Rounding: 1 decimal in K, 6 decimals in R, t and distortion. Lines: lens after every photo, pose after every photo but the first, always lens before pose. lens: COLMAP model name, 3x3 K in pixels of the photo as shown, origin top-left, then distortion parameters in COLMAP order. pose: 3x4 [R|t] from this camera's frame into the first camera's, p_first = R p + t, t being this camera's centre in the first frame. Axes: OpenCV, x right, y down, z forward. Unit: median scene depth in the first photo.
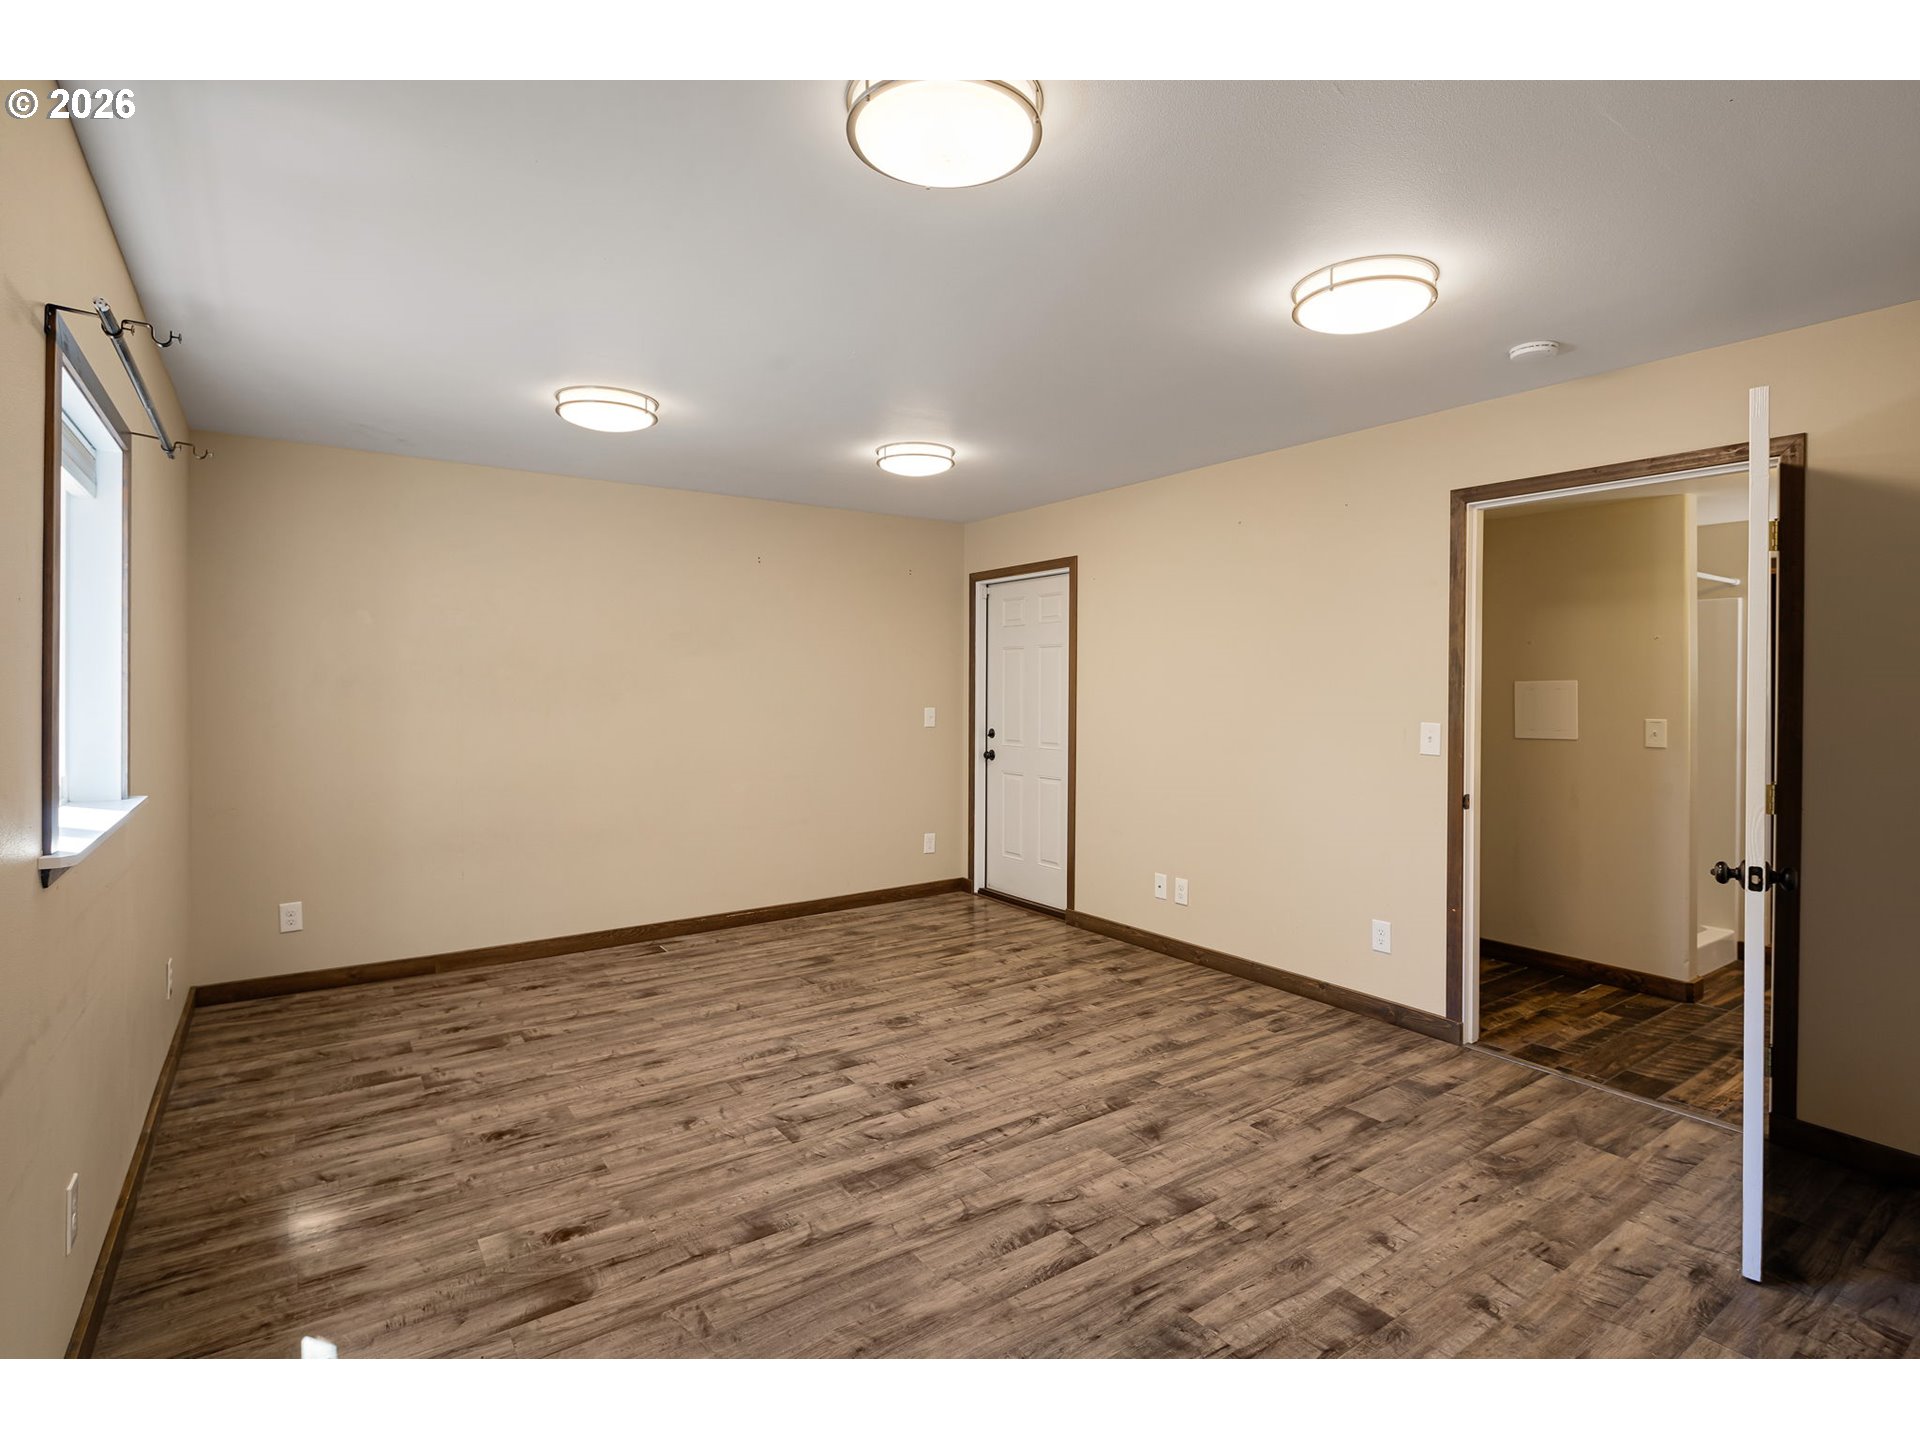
lens RADIAL K [[945.5, 0, 961.1], [0, 945.5, 704.1], [0, 0, 1]] dist [0.000083, -0.001935]
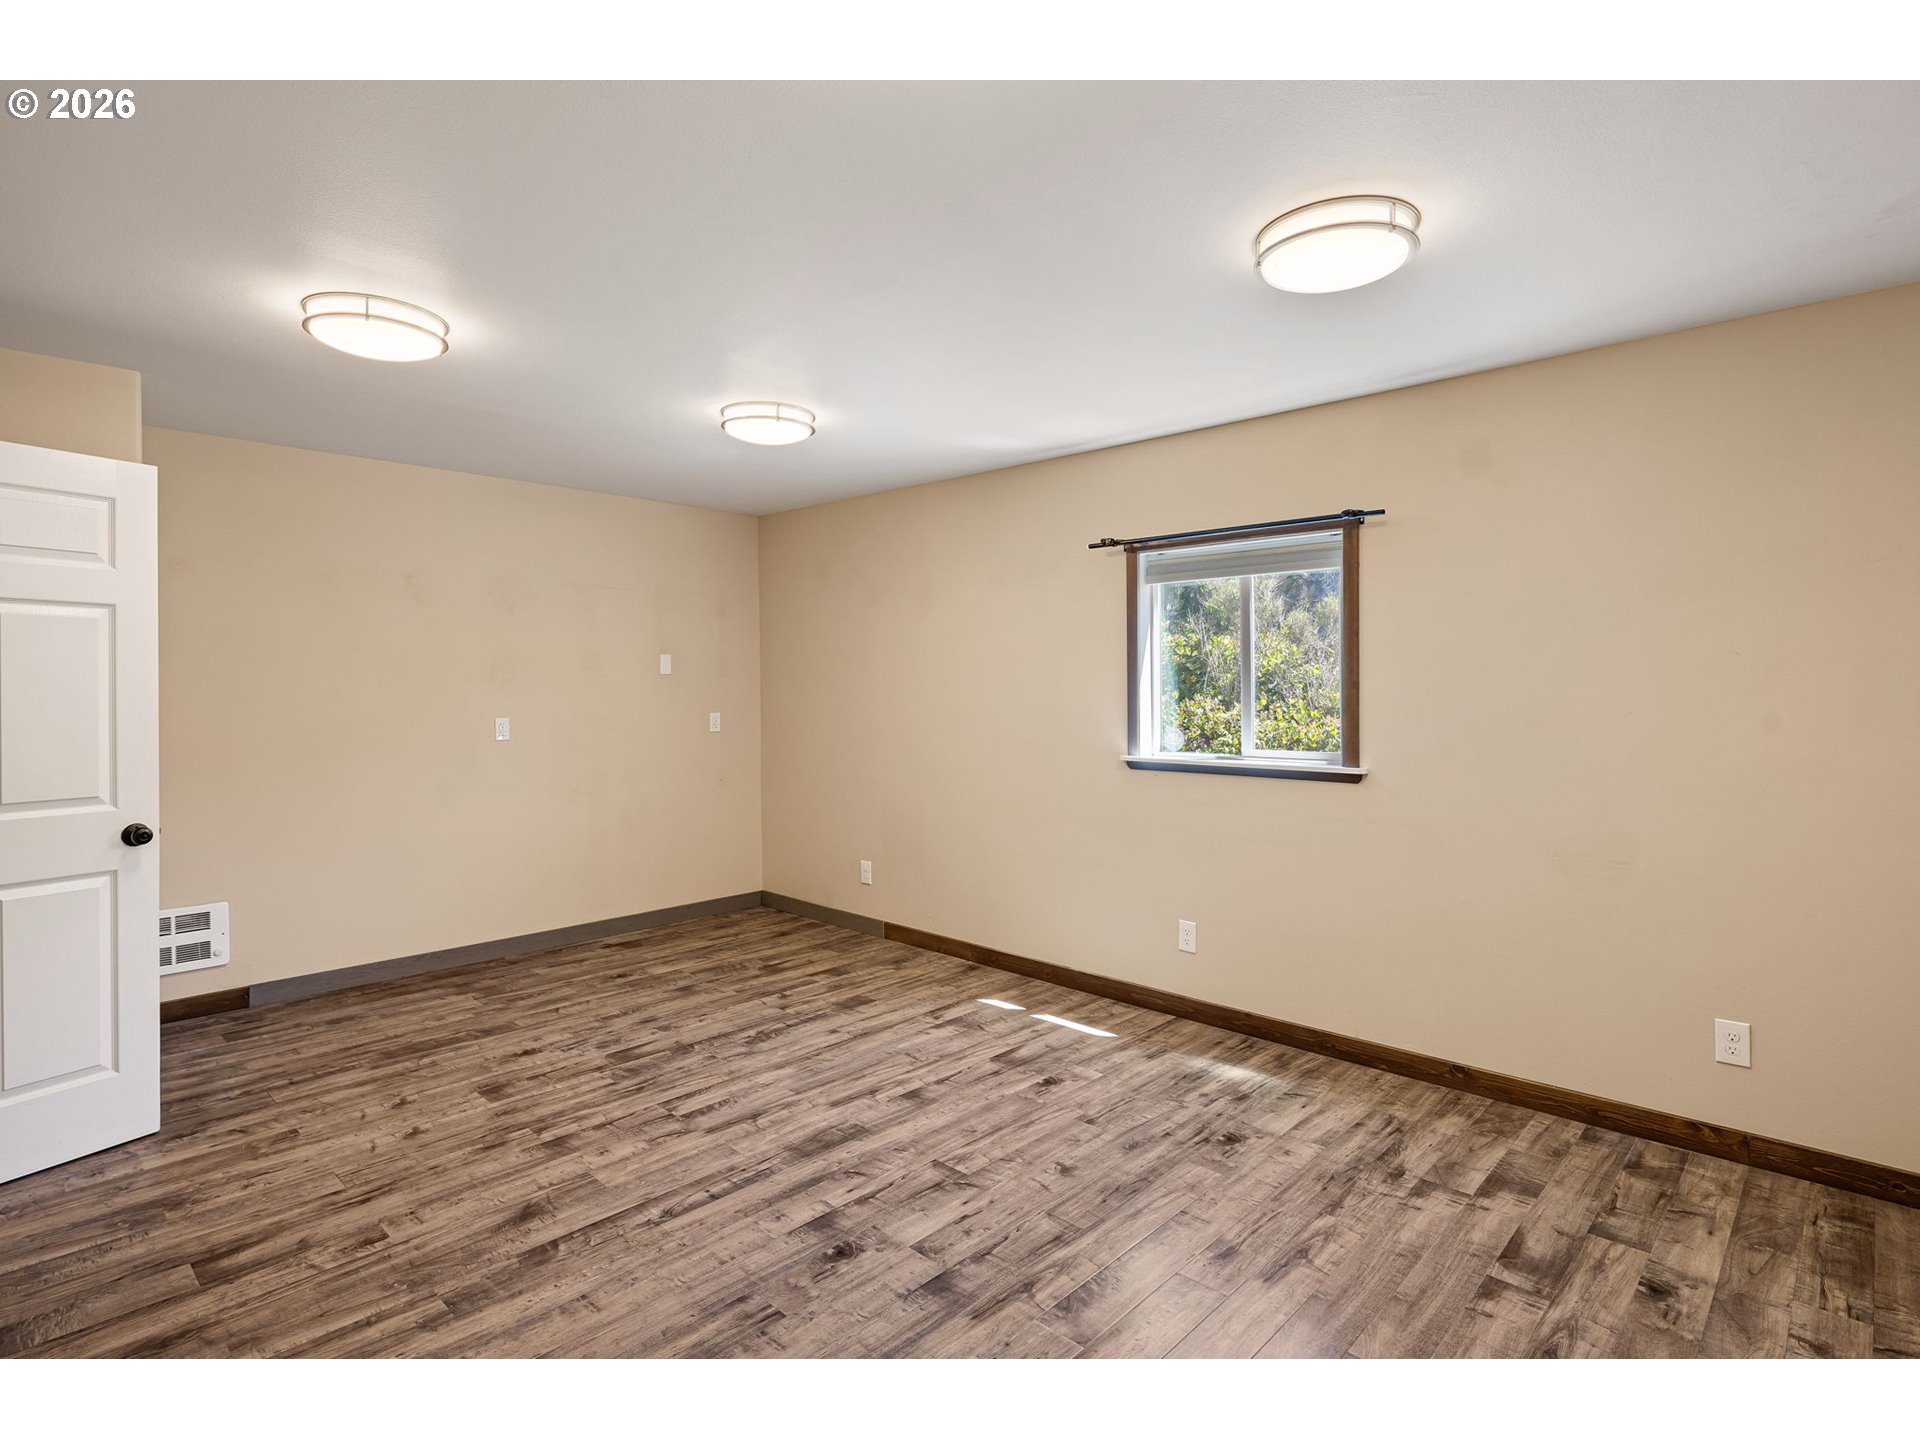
lens RADIAL K [[945.5, 0, 958.4], [0, 945.5, 710.3], [0, 0, 1]] dist [0.000083, -0.001935]
pose [[-0.979847, 0.003375, -0.199720, -0.008878], [-0.005451, 0.999033, 0.043625, -0.039458], [0.199675, 0.043835, -0.978881, 1.966274]]
